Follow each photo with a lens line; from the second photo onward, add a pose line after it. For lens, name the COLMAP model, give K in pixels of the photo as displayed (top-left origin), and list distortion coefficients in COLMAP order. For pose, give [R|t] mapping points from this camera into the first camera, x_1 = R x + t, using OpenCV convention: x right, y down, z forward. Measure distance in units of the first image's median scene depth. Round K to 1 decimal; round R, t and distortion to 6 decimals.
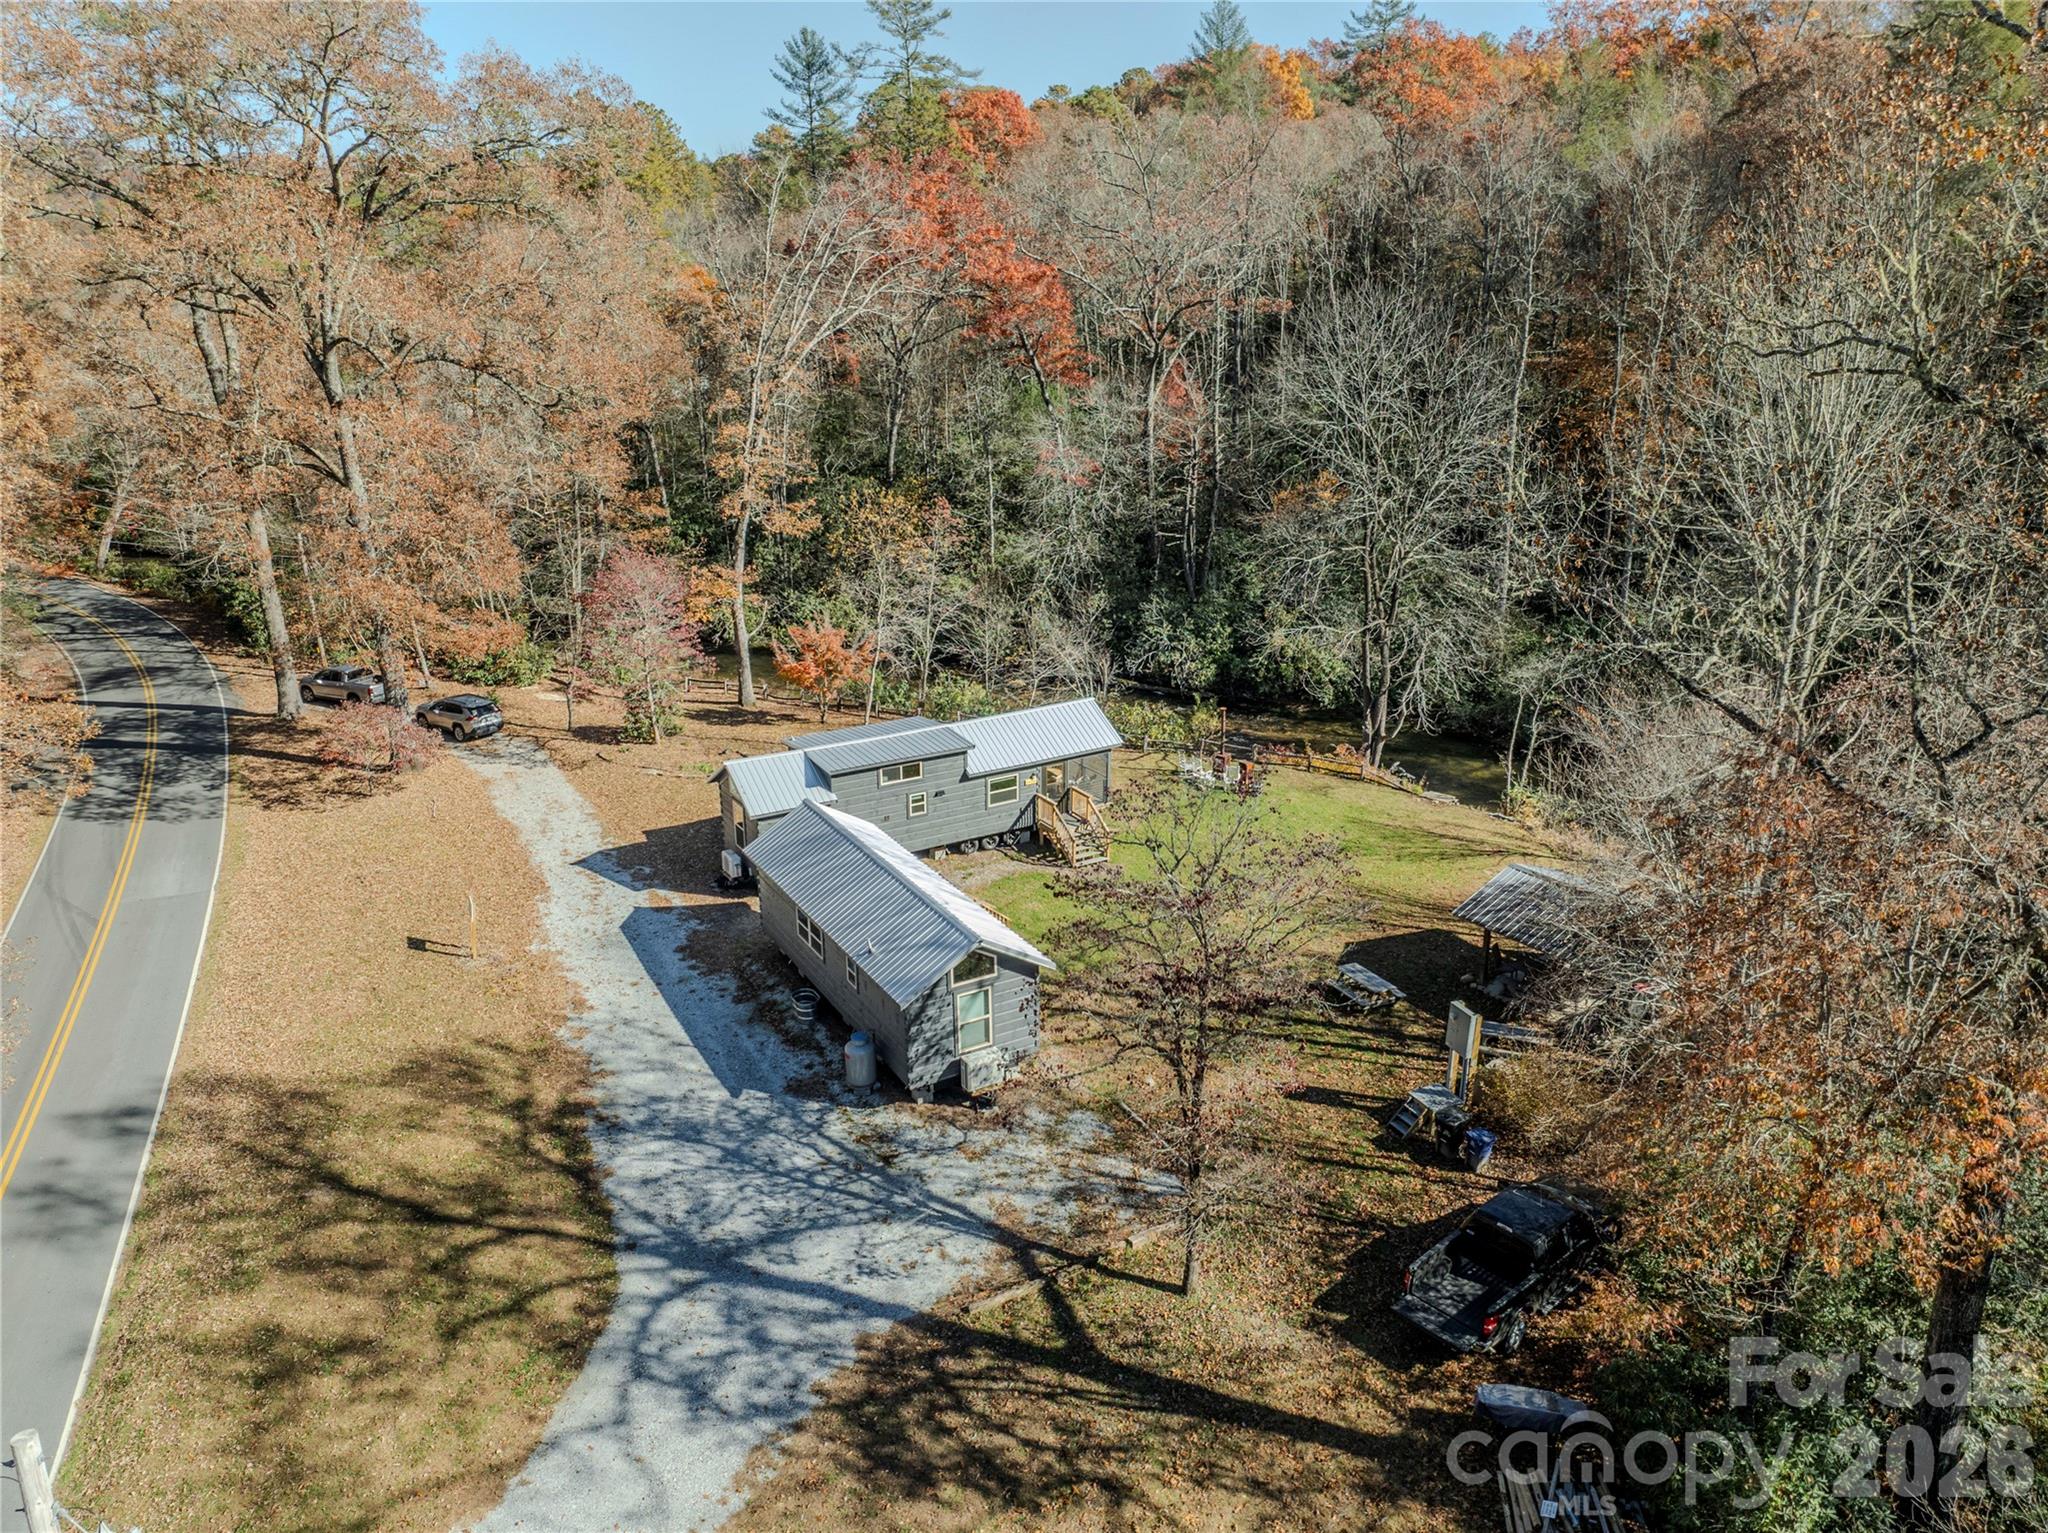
lens RADIAL K [[1443.5, 0, 1024.0], [0, 1443.5, 766.5], [0, 0, 1]] dist [-0.048278, 0.001304]
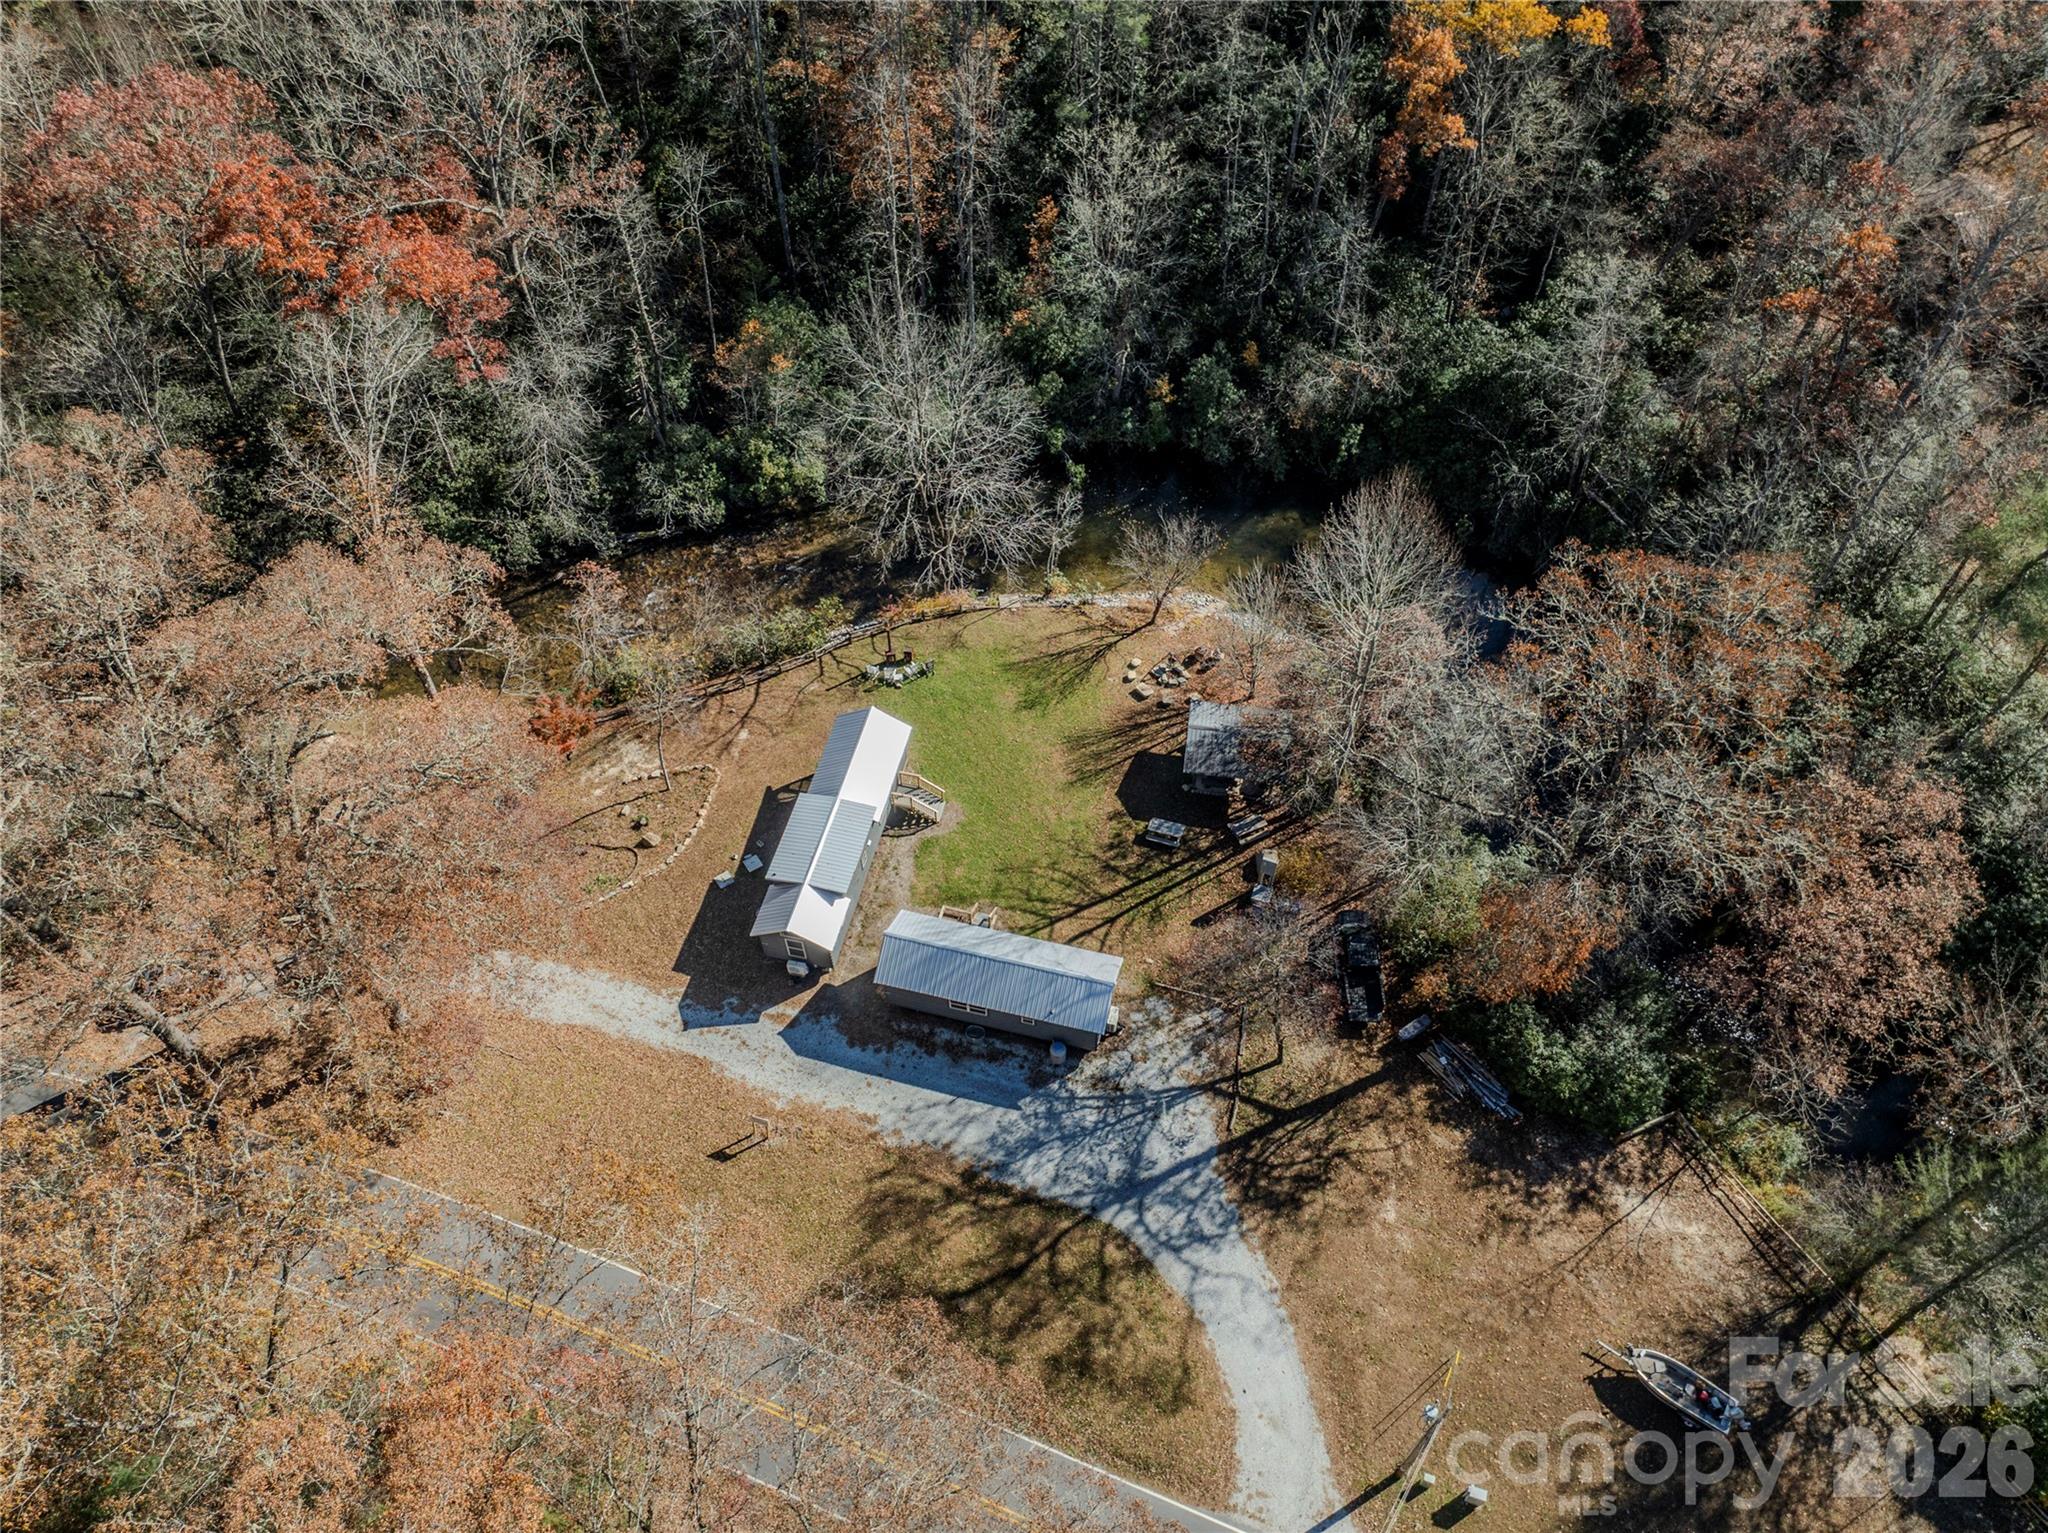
lens RADIAL K [[1435.3, 0, 1024.0], [0, 1435.3, 766.5], [0, 0, 1]] dist [-0.037068, 0.003677]
pose [[0.691031, -0.571406, 0.442687, -0.798573], [0.231758, 0.755256, 0.613087, -1.308163], [-0.684664, -0.321066, 0.654334, -0.098124]]
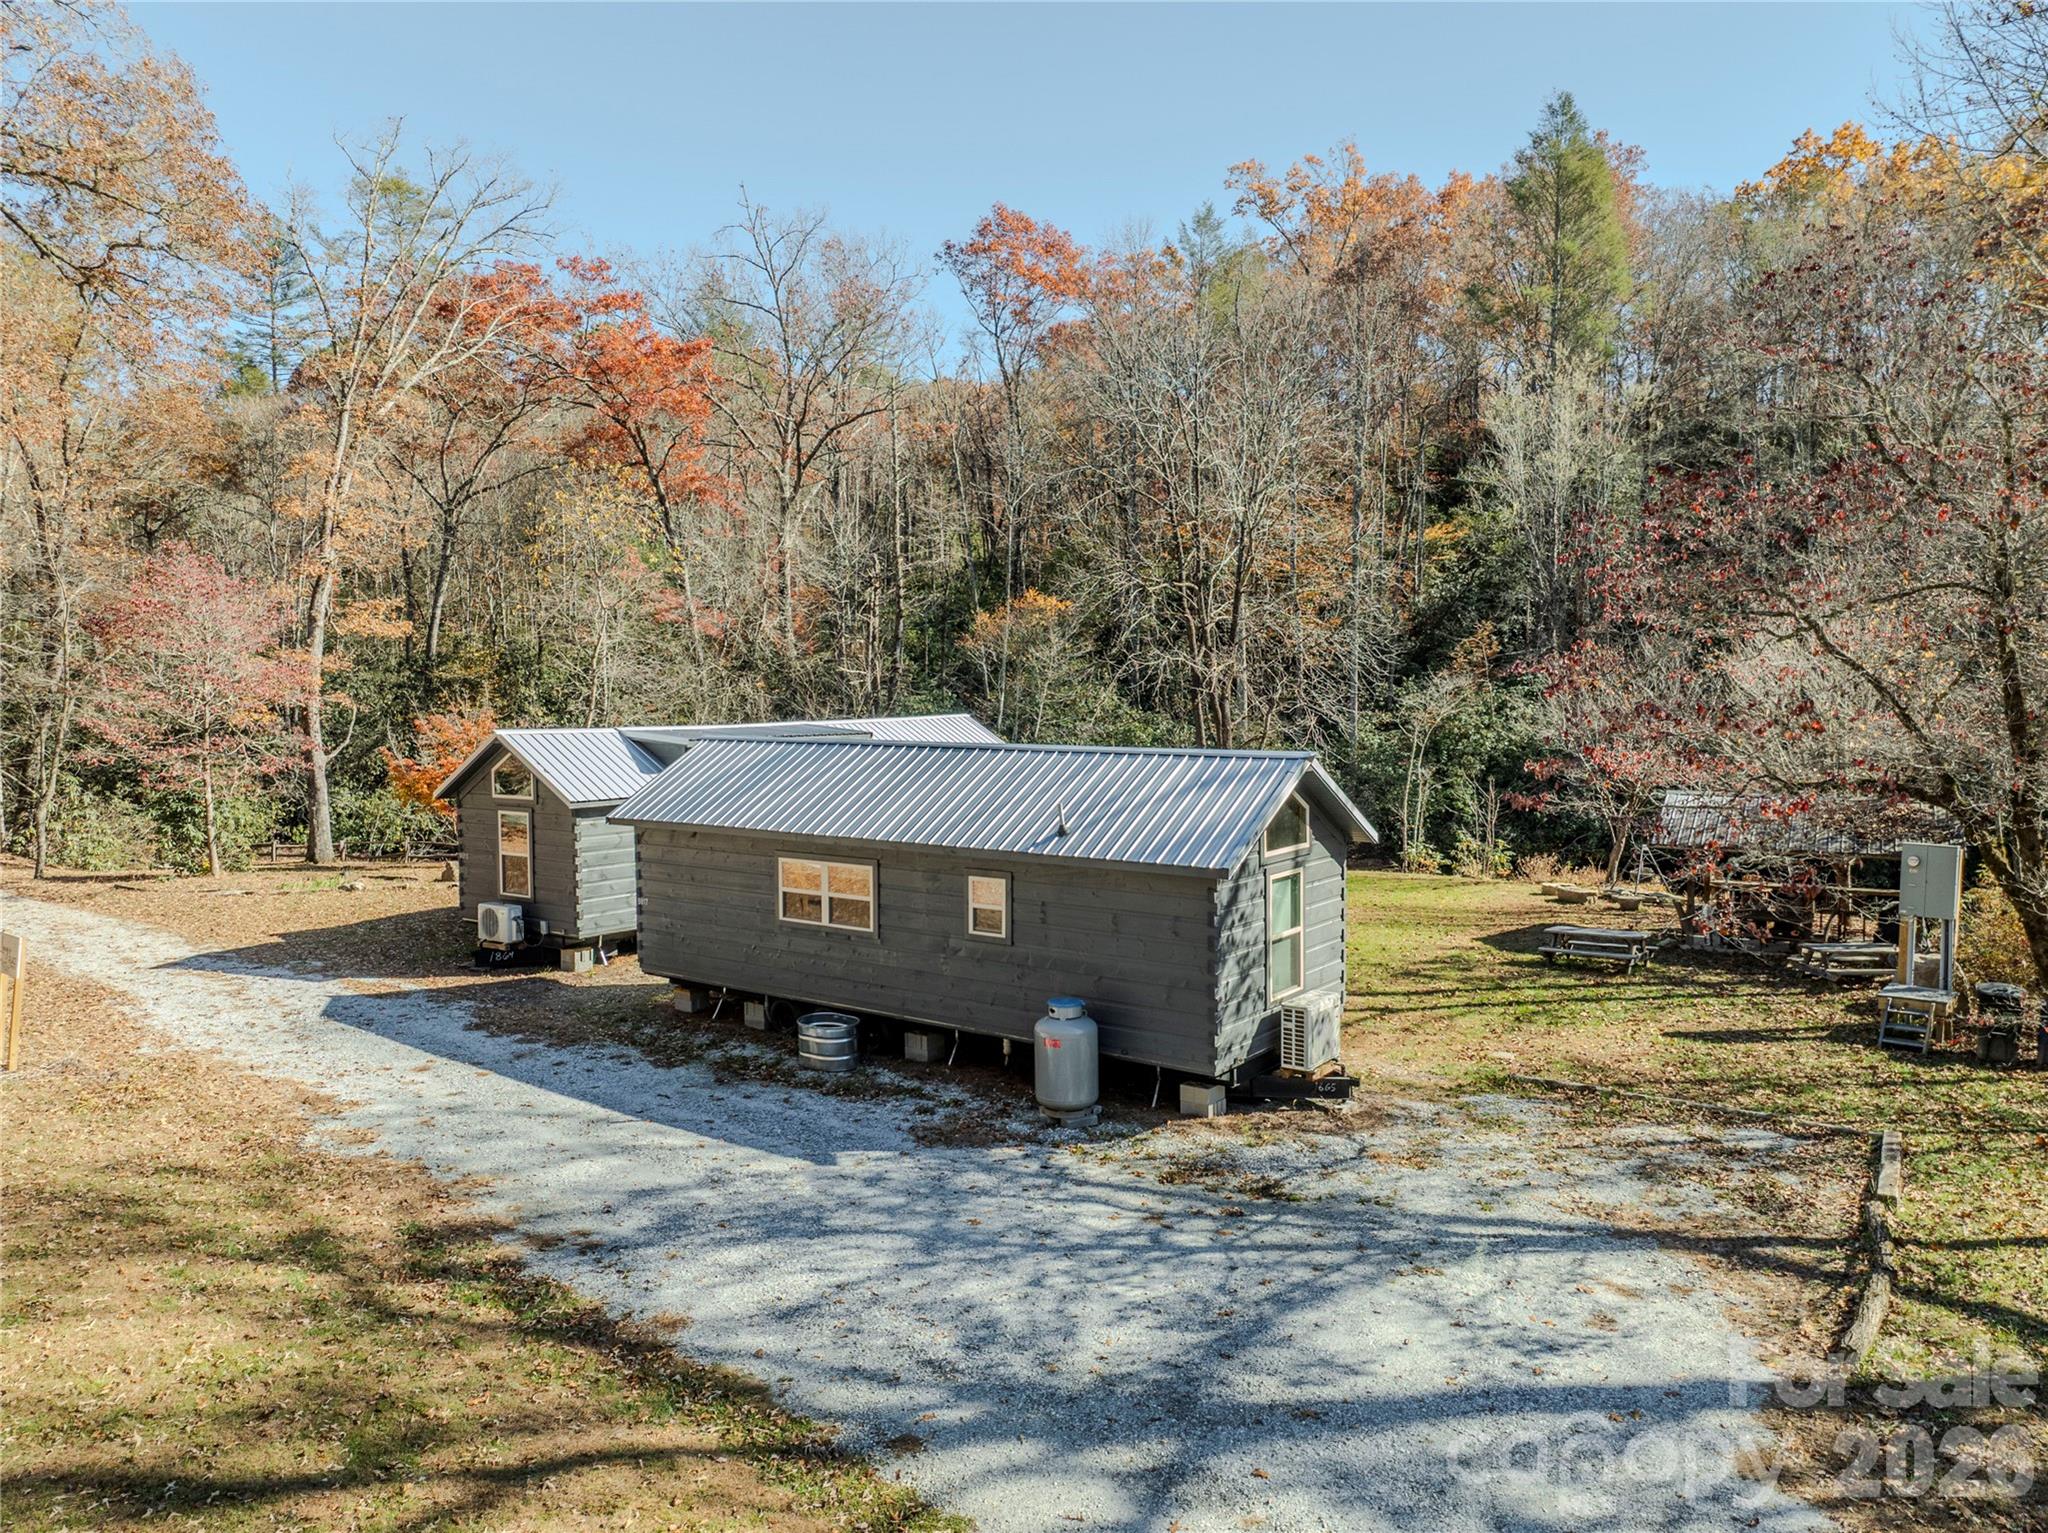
lens RADIAL K [[1435.3, 0, 1024.0], [0, 1435.3, 766.5], [0, 0, 1]] dist [-0.037068, 0.003677]
pose [[0.913658, -0.015181, 0.406200, -0.333180], [0.127619, 0.959487, -0.251192, 0.237761], [-0.385931, 0.281343, 0.878581, 0.567983]]
